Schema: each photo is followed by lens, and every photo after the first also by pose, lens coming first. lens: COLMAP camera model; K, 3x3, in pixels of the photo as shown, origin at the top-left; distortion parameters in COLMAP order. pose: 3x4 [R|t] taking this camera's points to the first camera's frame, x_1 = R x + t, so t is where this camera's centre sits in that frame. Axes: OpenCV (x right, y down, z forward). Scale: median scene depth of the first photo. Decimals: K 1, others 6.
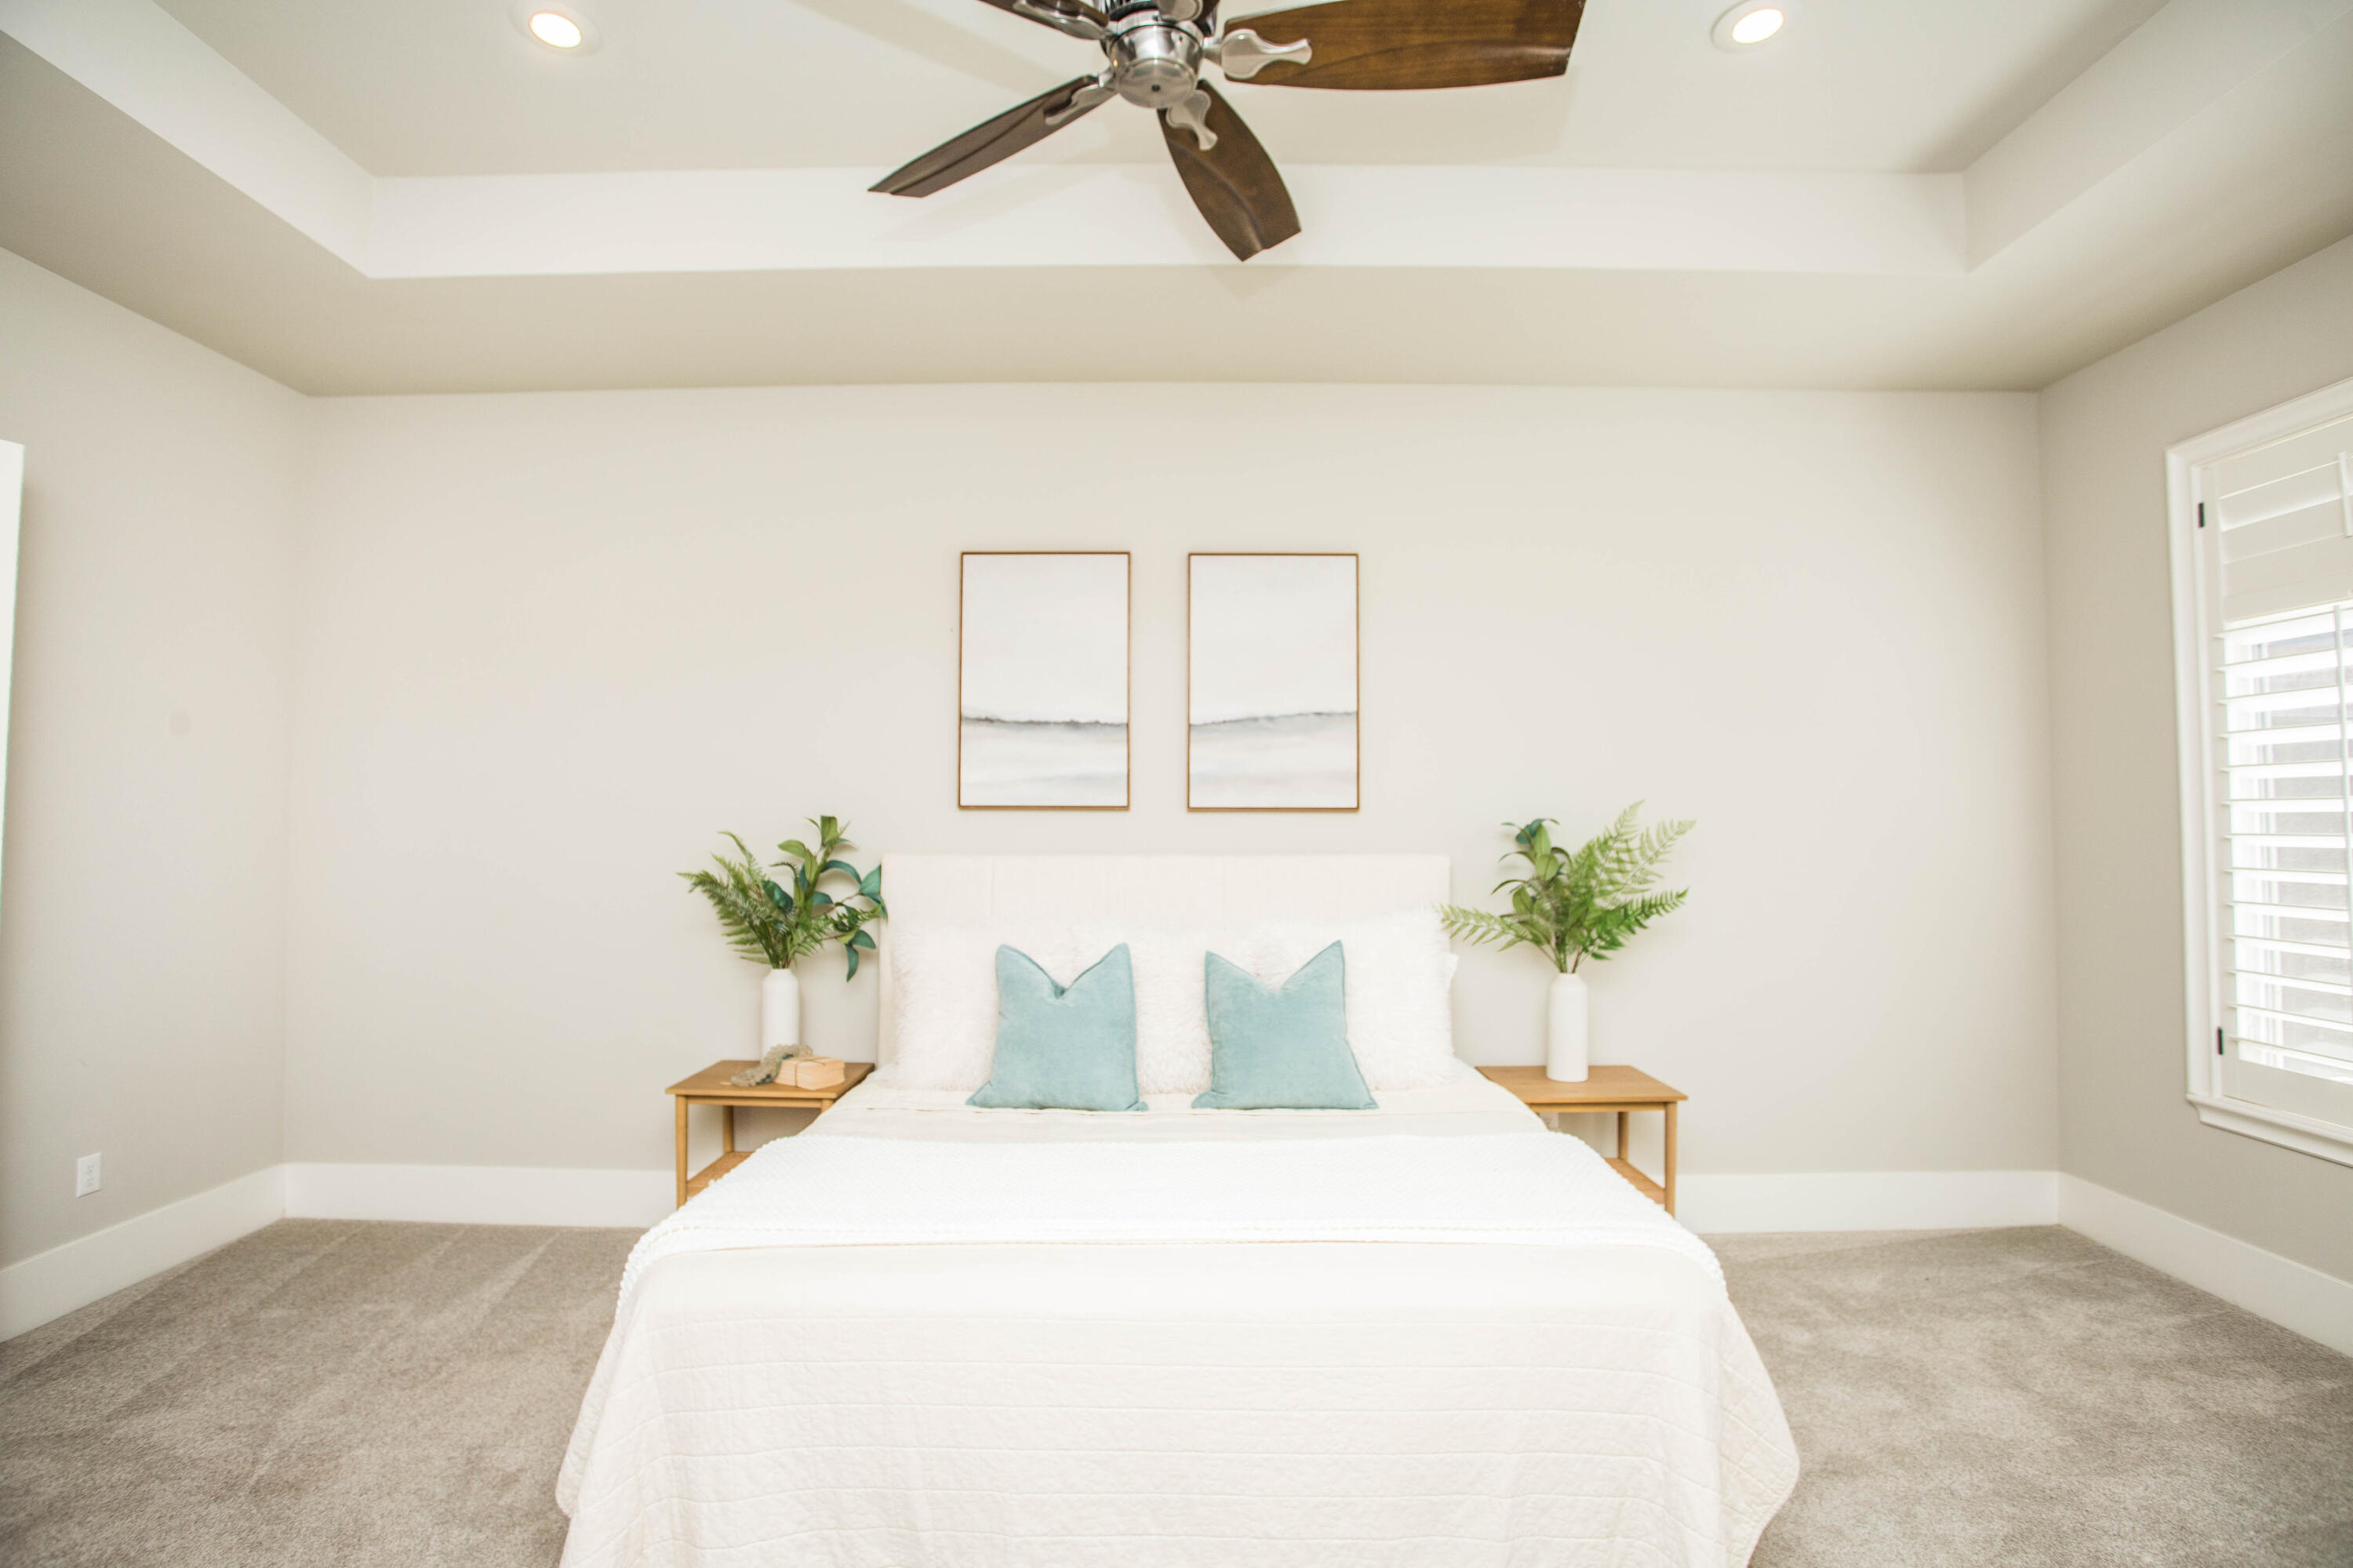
lens RADIAL K [[1148.8, 0, 1165.1], [0, 1148.8, 779.6], [0, 0, 1]] dist [-0.075313, 0.032830]
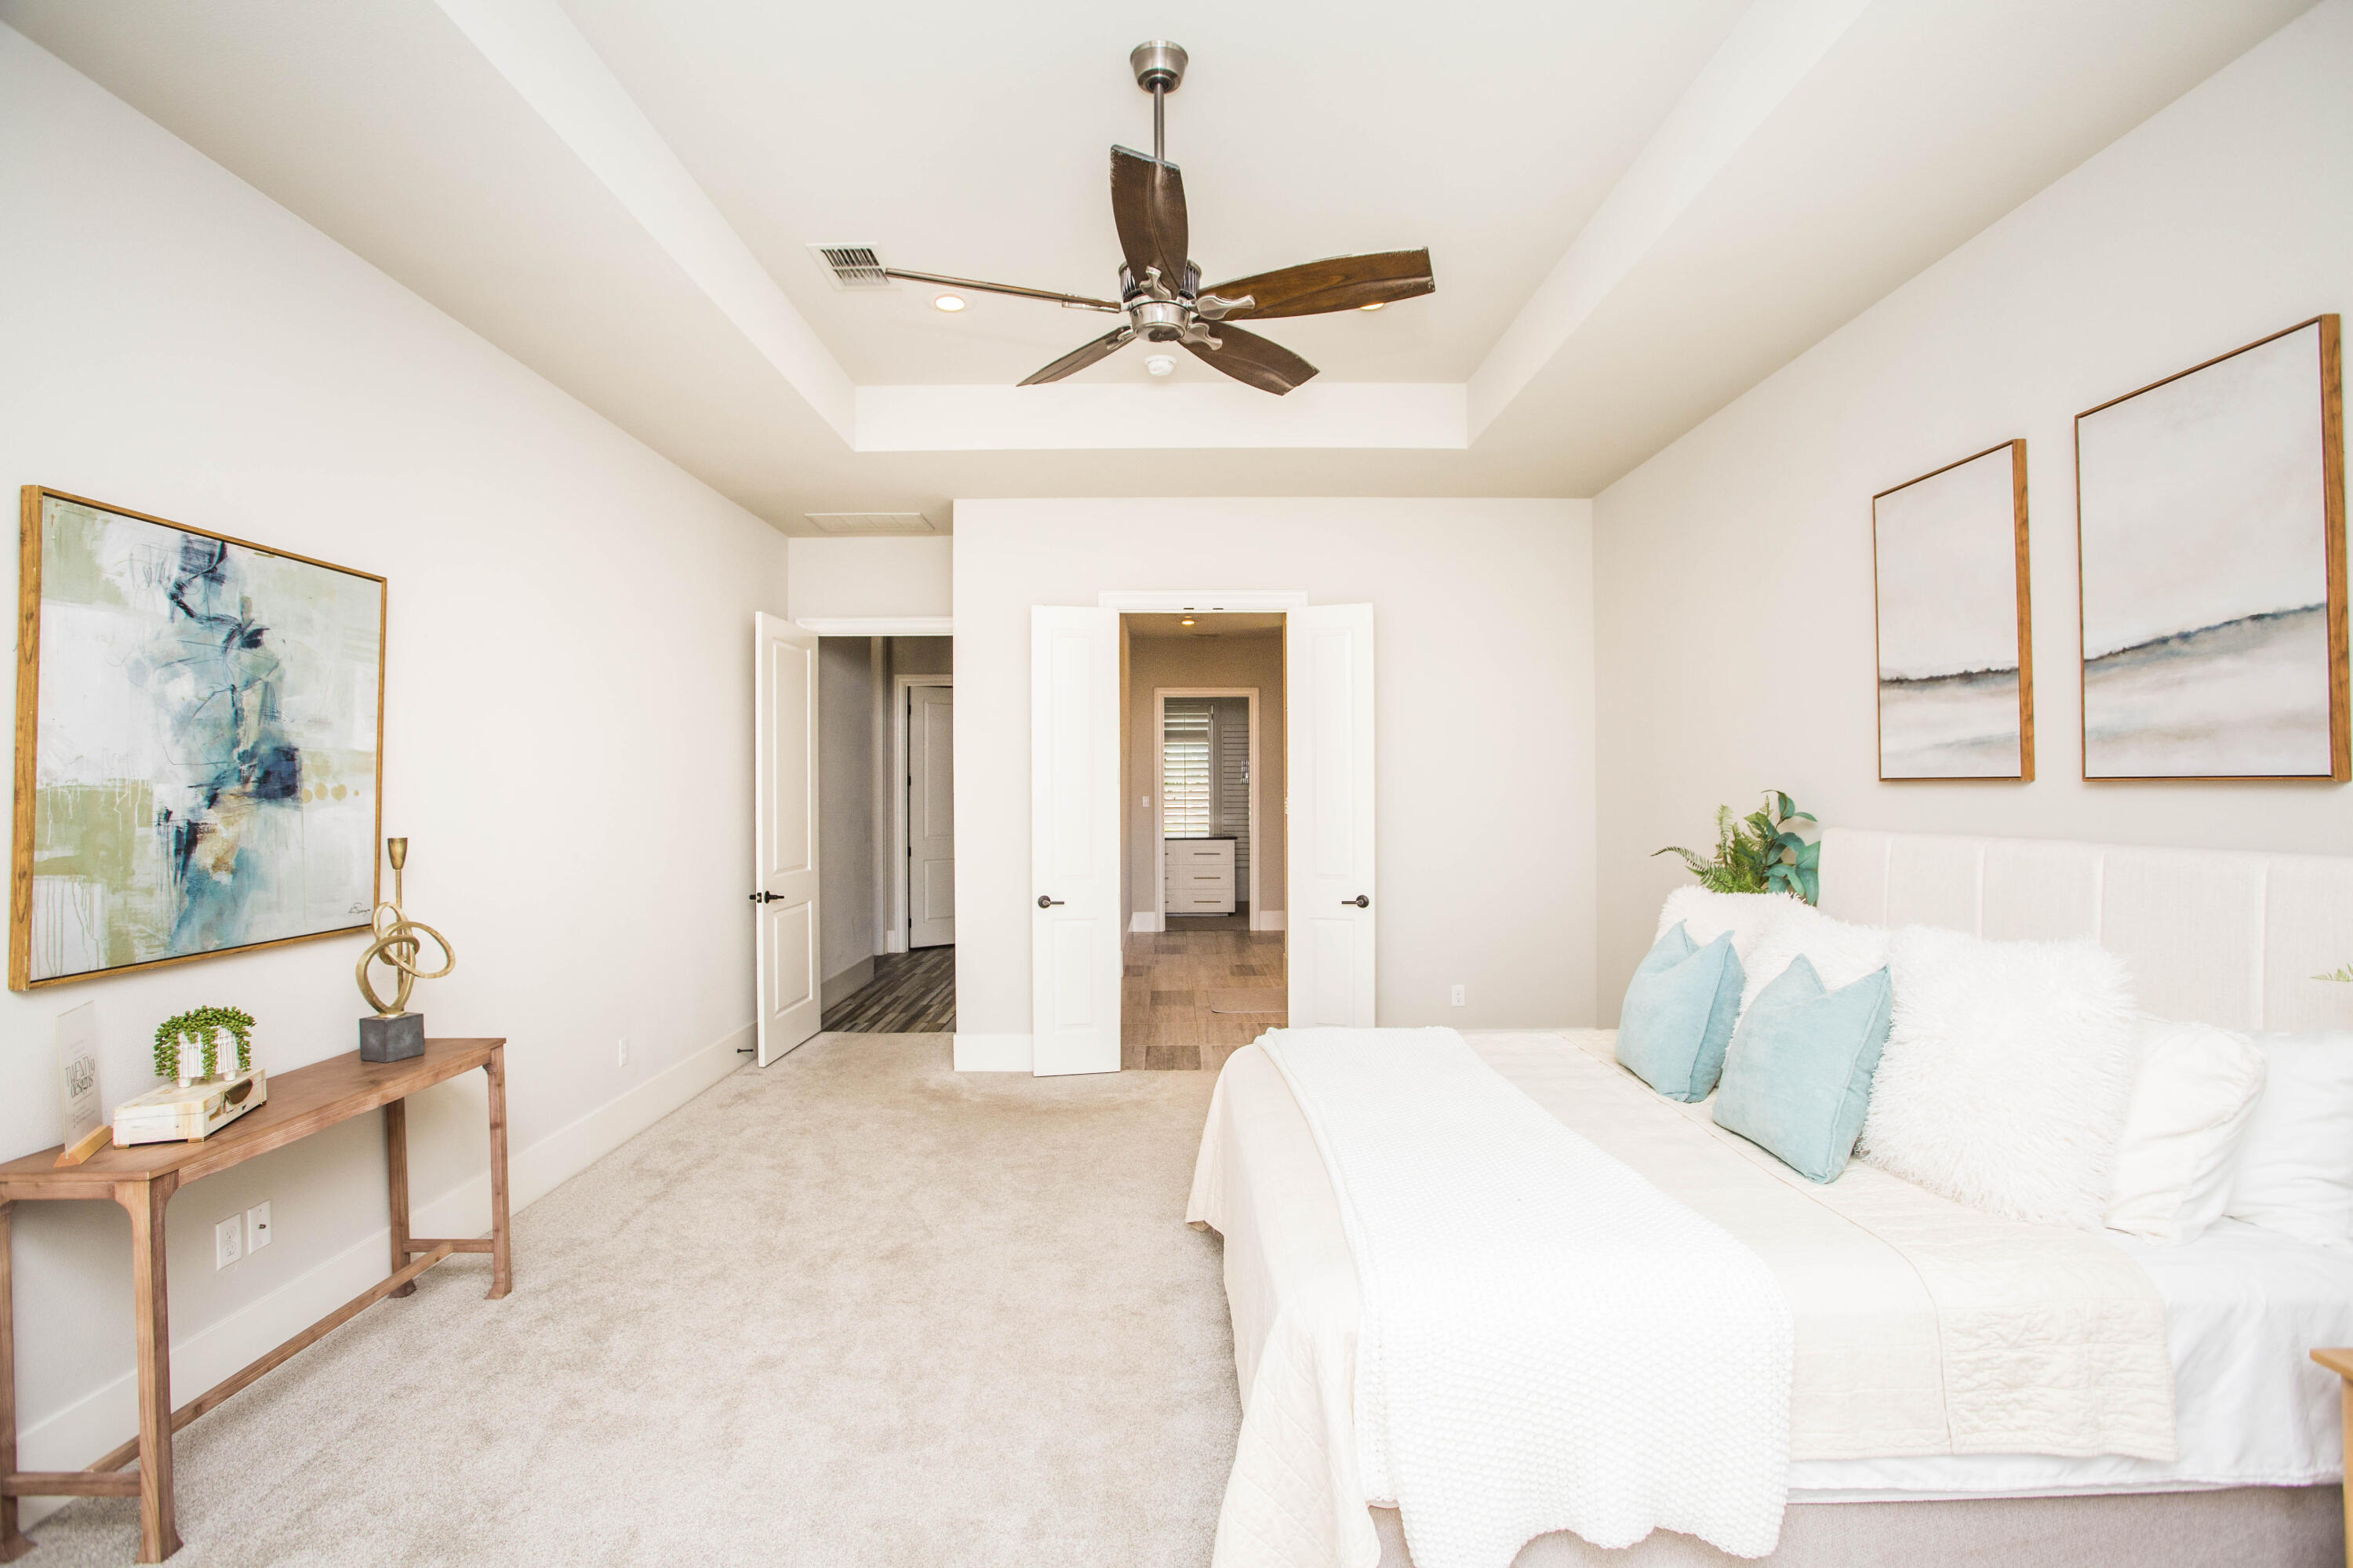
lens RADIAL K [[1148.8, 0, 1165.1], [0, 1148.8, 779.6], [0, 0, 1]] dist [-0.075313, 0.032830]
pose [[0.009430, -0.009983, -0.999906, 0.694875], [0.039262, 0.999183, -0.009606, 0.009590], [0.999184, -0.039168, 0.009814, 0.427877]]
